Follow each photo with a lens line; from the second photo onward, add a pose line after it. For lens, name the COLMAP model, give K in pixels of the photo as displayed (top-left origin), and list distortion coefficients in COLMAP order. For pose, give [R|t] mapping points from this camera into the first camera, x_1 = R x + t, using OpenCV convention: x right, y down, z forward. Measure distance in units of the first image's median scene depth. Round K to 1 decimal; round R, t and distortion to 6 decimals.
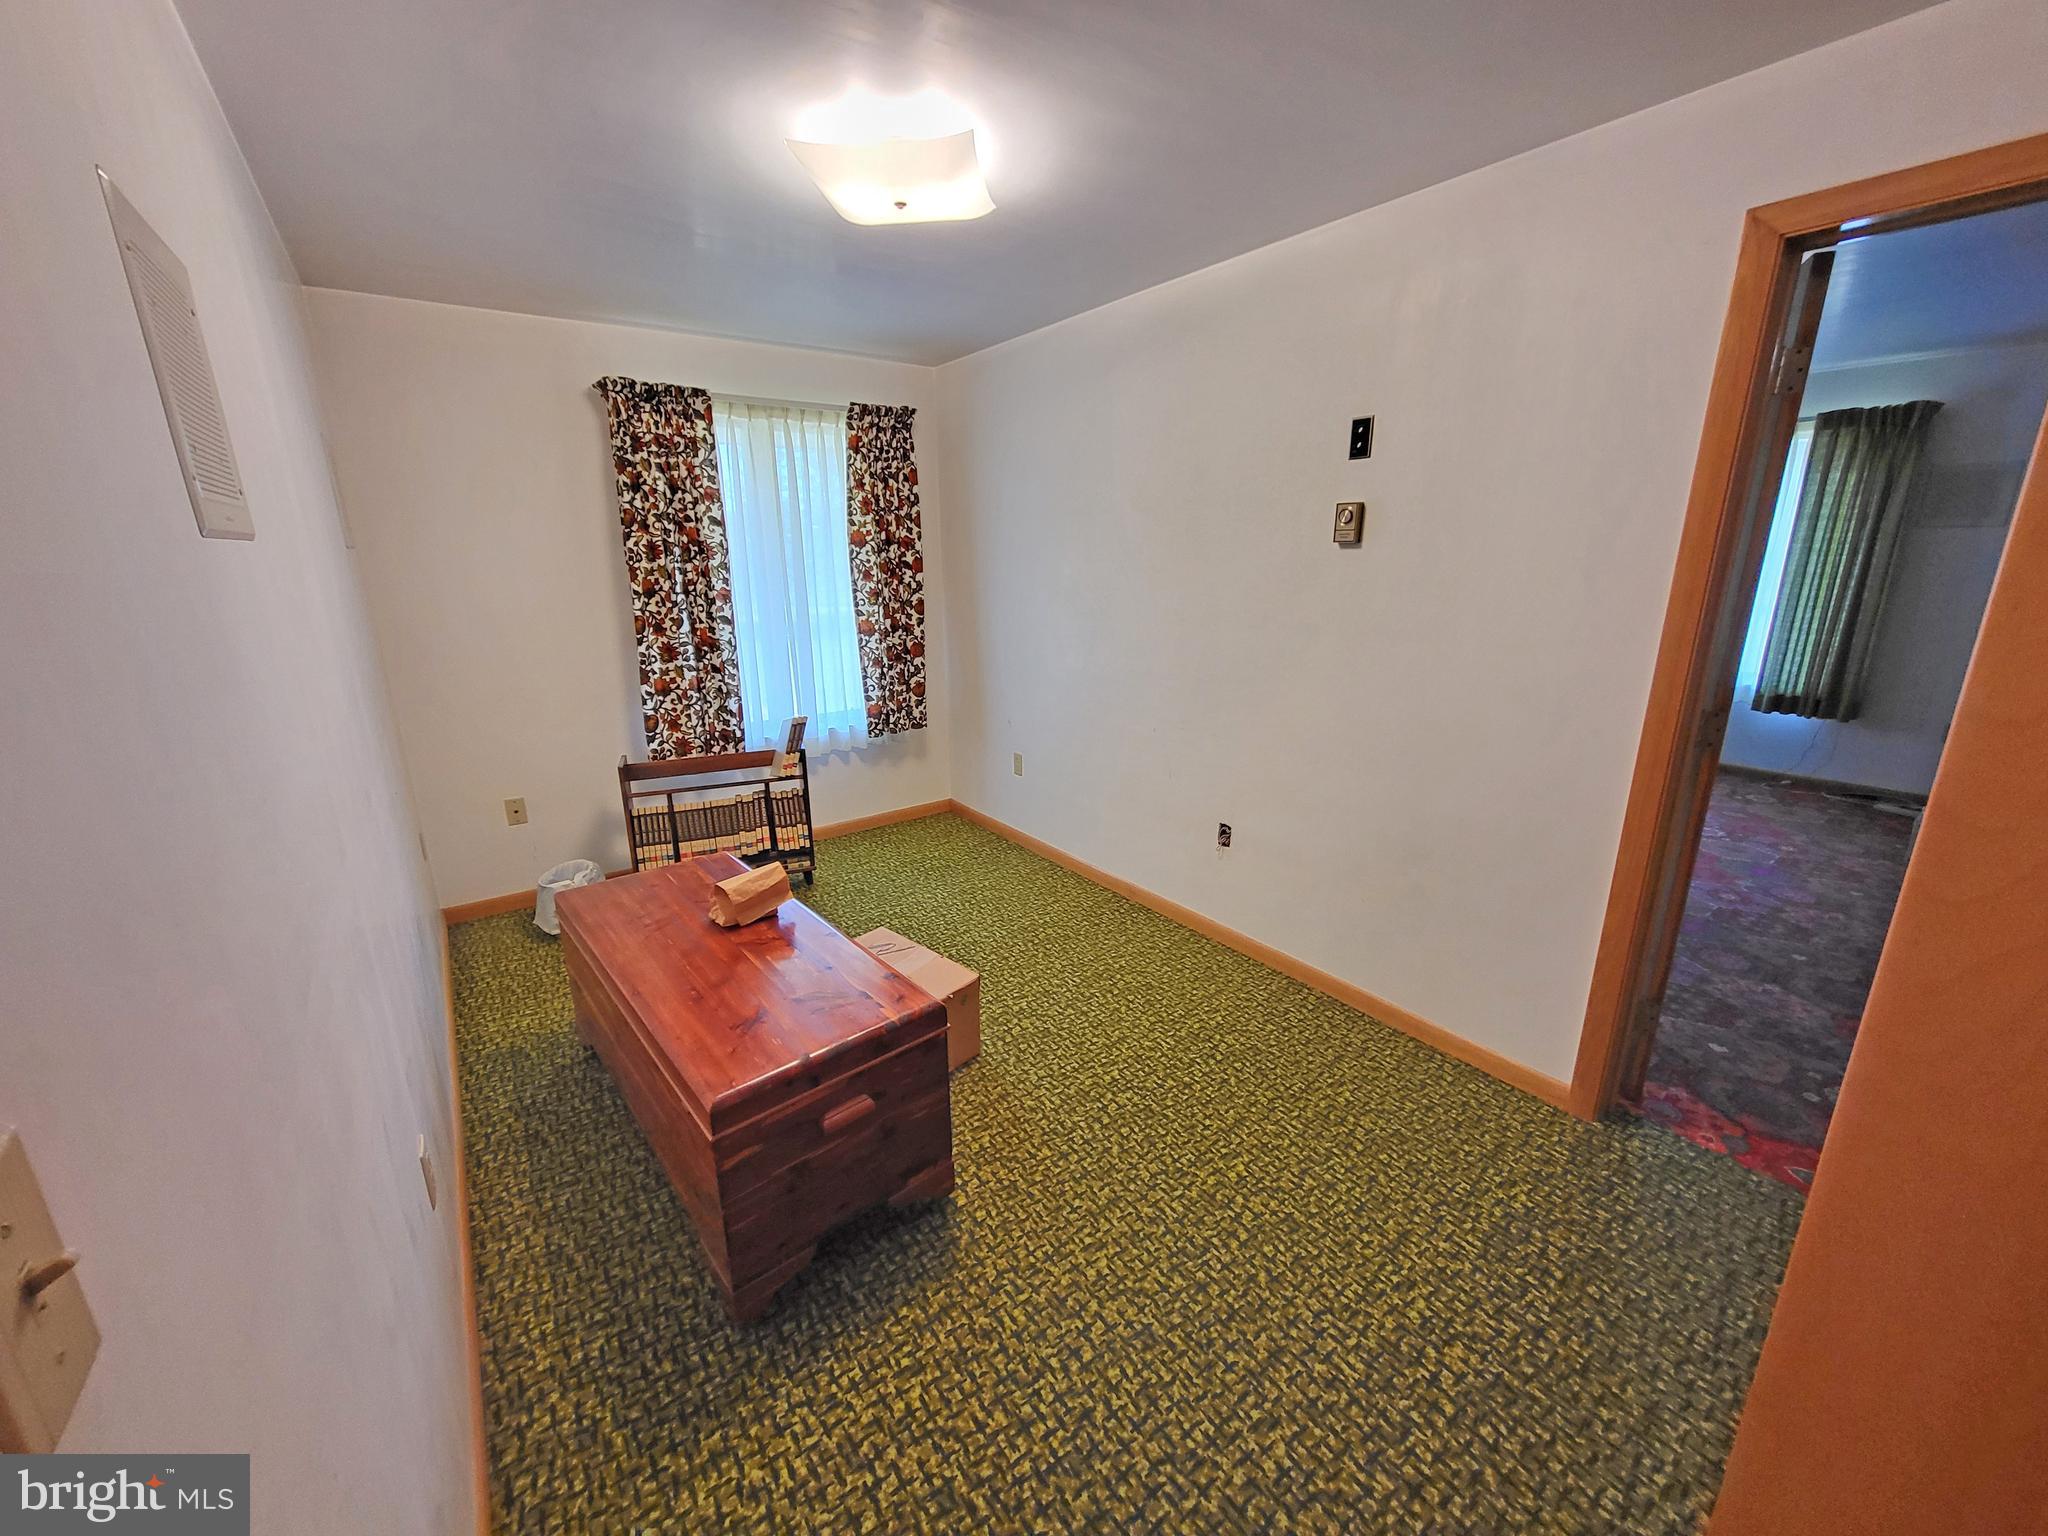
lens RADIAL K [[801.5, 0, 1024.1], [0, 801.5, 762.8], [0, 0, 1]] dist [0.010106, -0.000982]
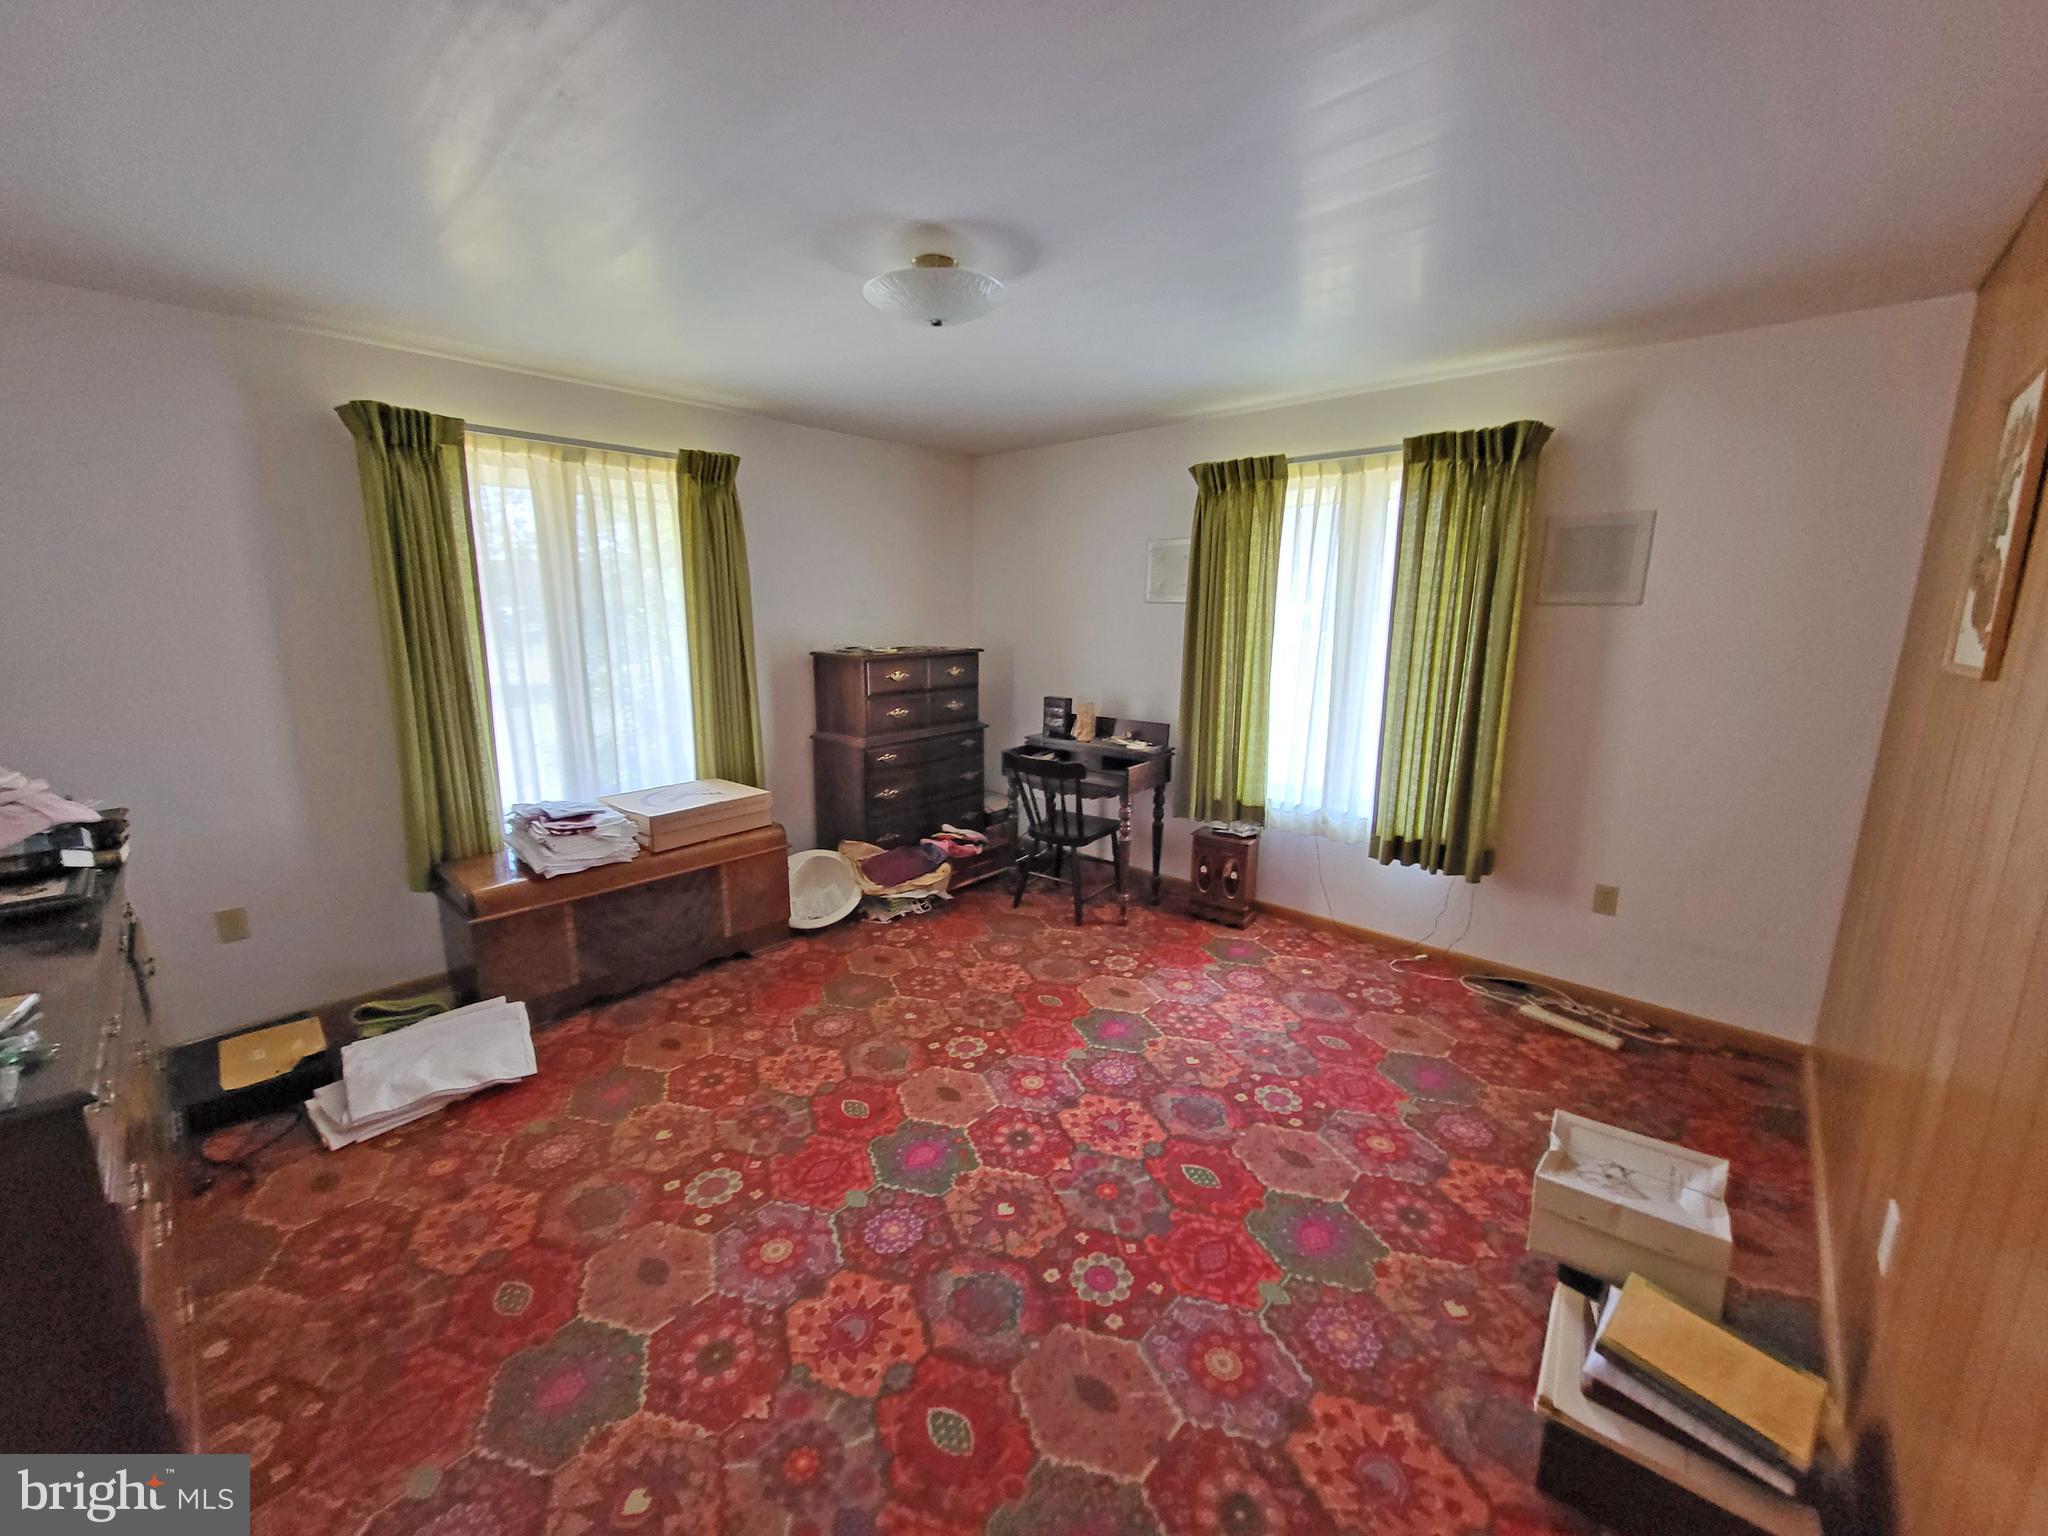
lens RADIAL K [[801.5, 0, 1024.5], [0, 801.5, 763.7], [0, 0, 1]] dist [0.010106, -0.000982]
pose [[0.979722, -0.029514, 0.198174, 0.517336], [0.041130, 0.997652, -0.054753, -0.130977], [-0.196092, 0.061793, 0.978636, 0.408705]]
